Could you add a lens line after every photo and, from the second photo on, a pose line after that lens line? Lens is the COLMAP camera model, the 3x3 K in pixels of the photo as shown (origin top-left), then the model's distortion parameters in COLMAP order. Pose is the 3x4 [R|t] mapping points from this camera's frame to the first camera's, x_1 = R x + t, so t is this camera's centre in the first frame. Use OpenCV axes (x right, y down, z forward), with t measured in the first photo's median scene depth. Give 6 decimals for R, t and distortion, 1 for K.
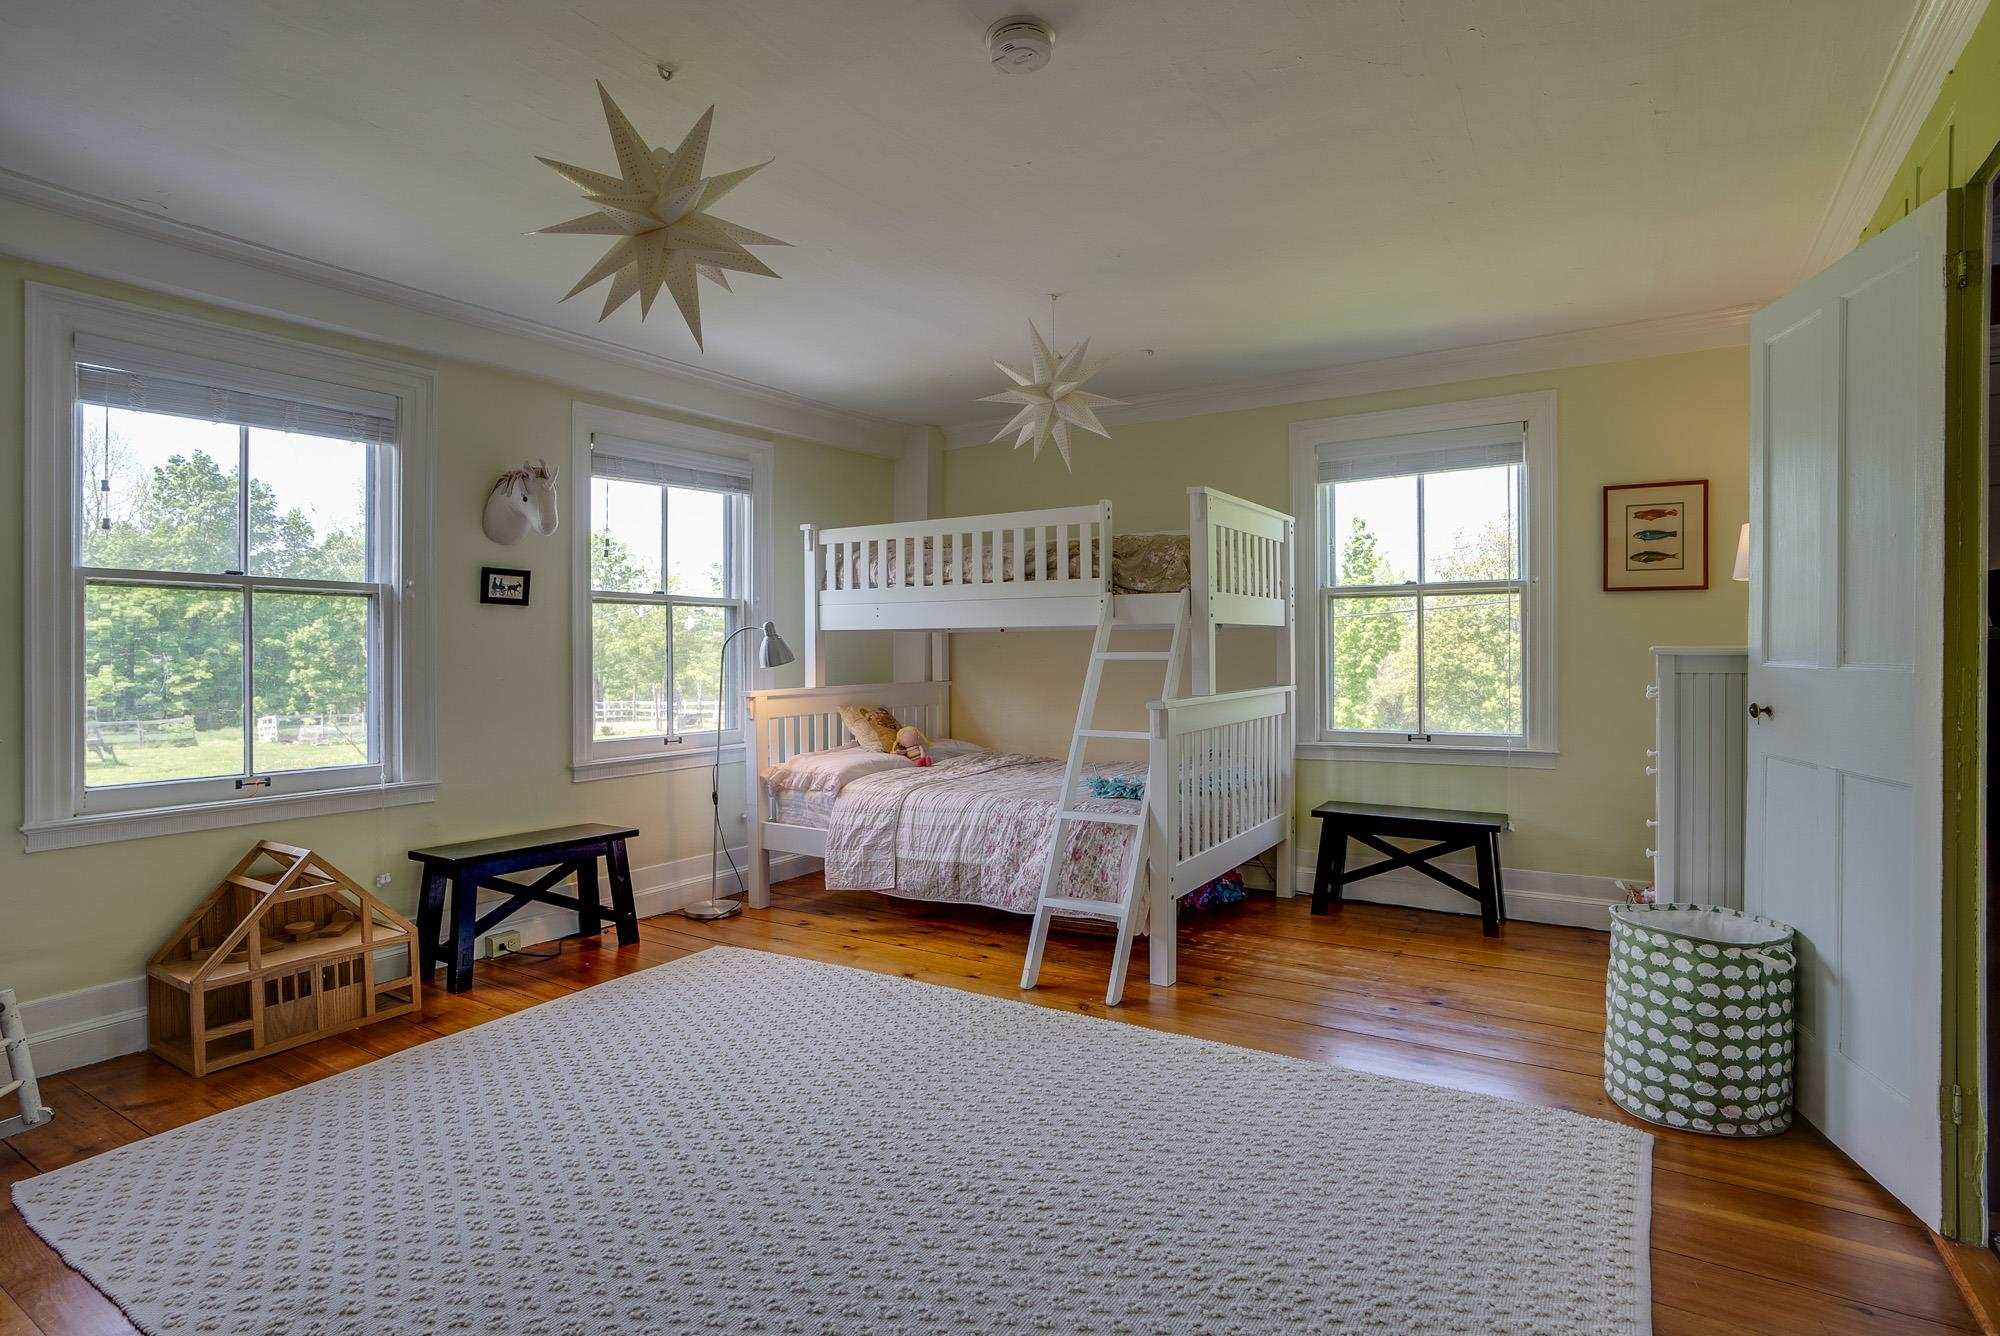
lens RADIAL K [[1015.5, 0, 1000.0], [0, 1015.5, 668.0], [0, 0, 1]] dist [-0.035090, 0.000130]
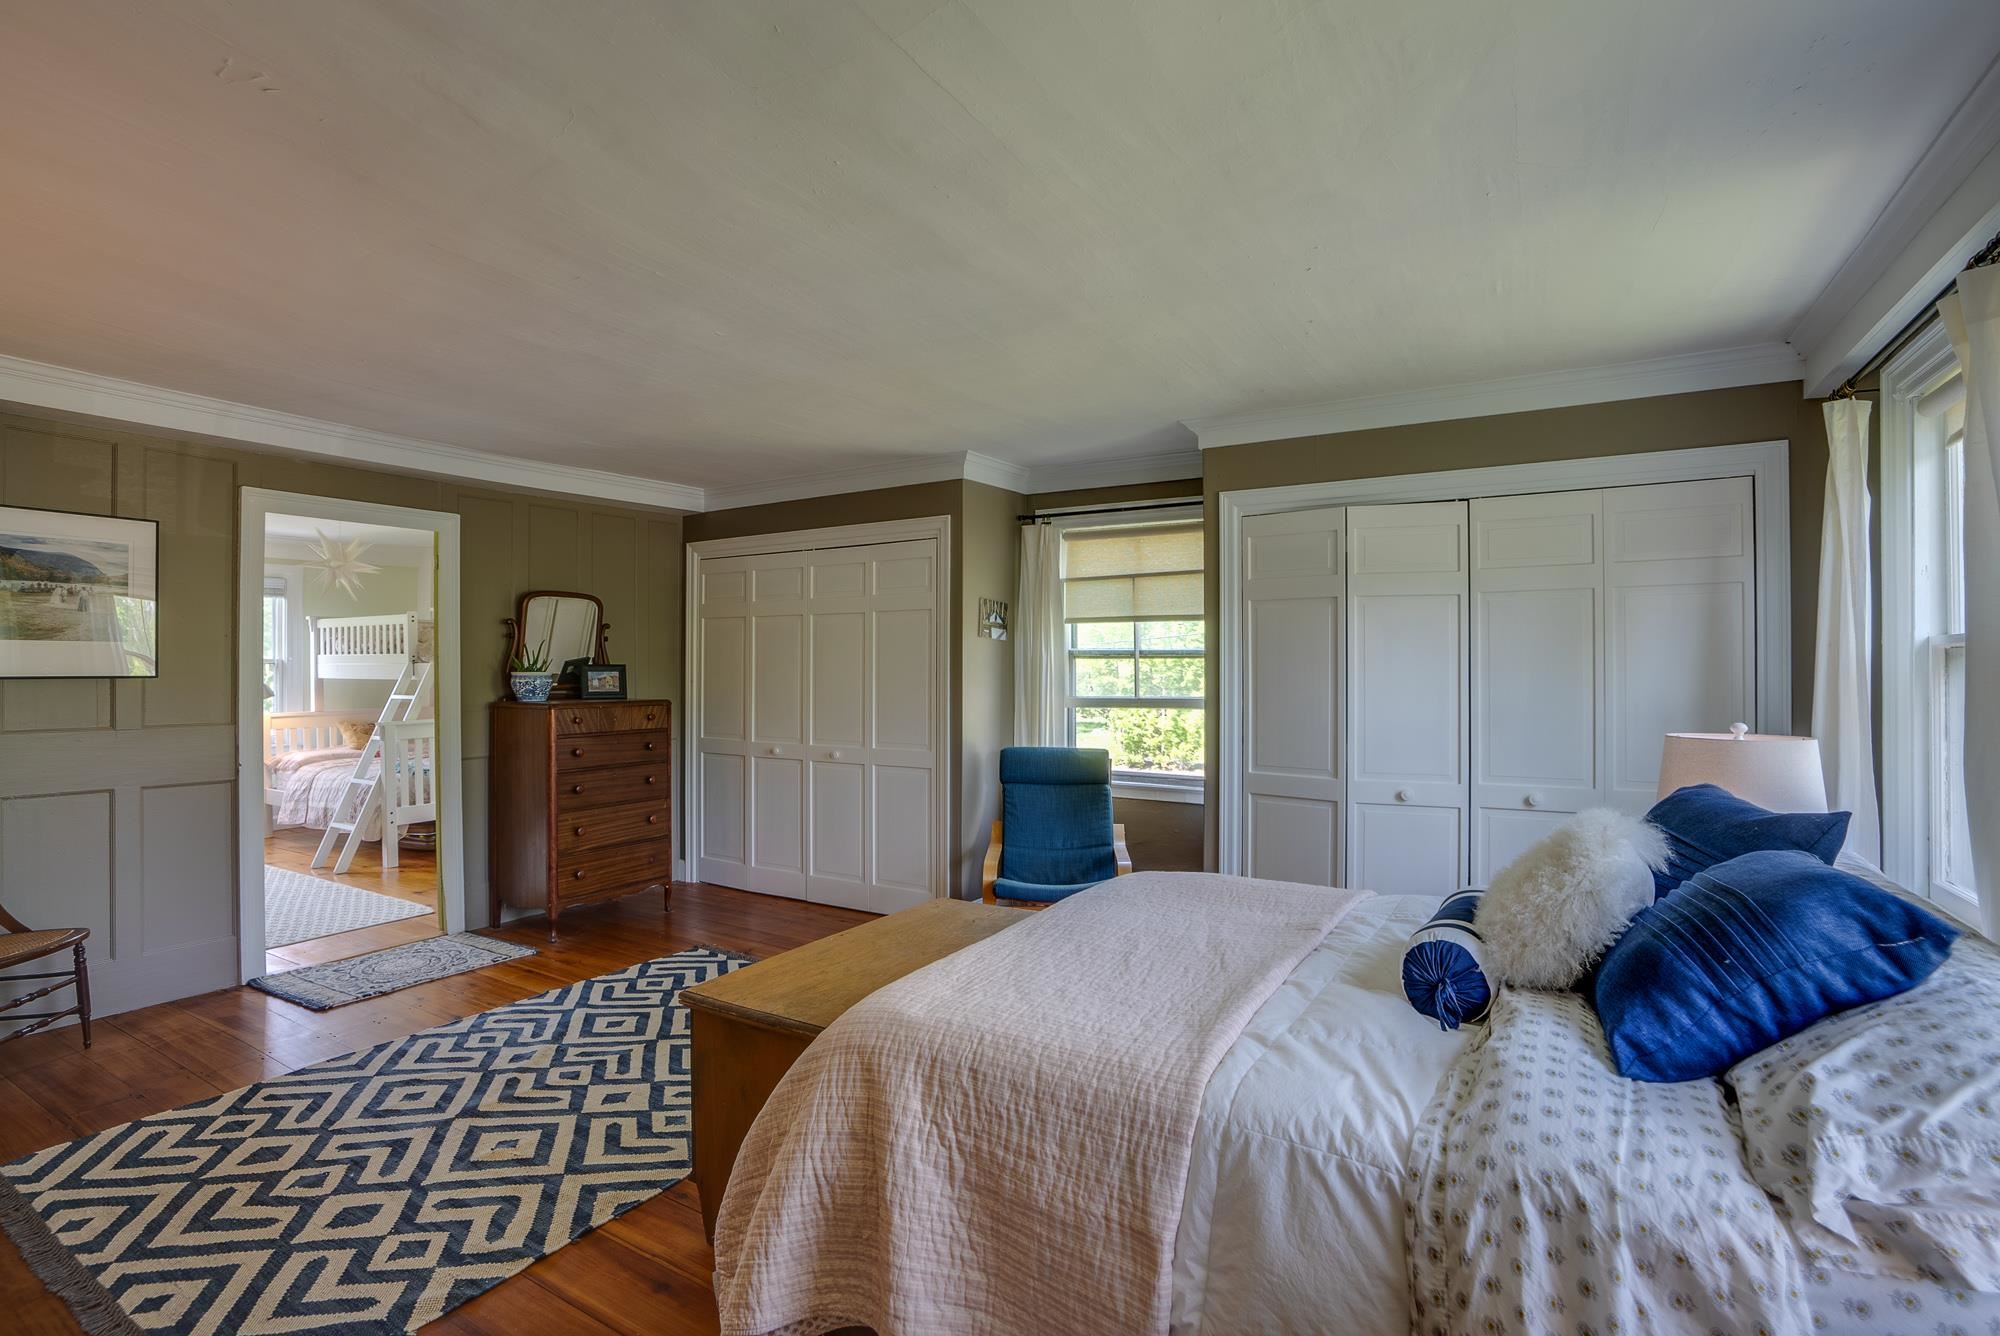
lens RADIAL K [[928.7, 0, 1000.0], [0, 928.7, 668.0], [0, 0, 1]] dist [-0.059461, 0.021118]
pose [[0.999539, 0.004490, 0.030020, 0.937735], [-0.004187, 0.999940, -0.010160, -0.043074], [-0.030064, 0.010030, 0.999498, -0.568020]]
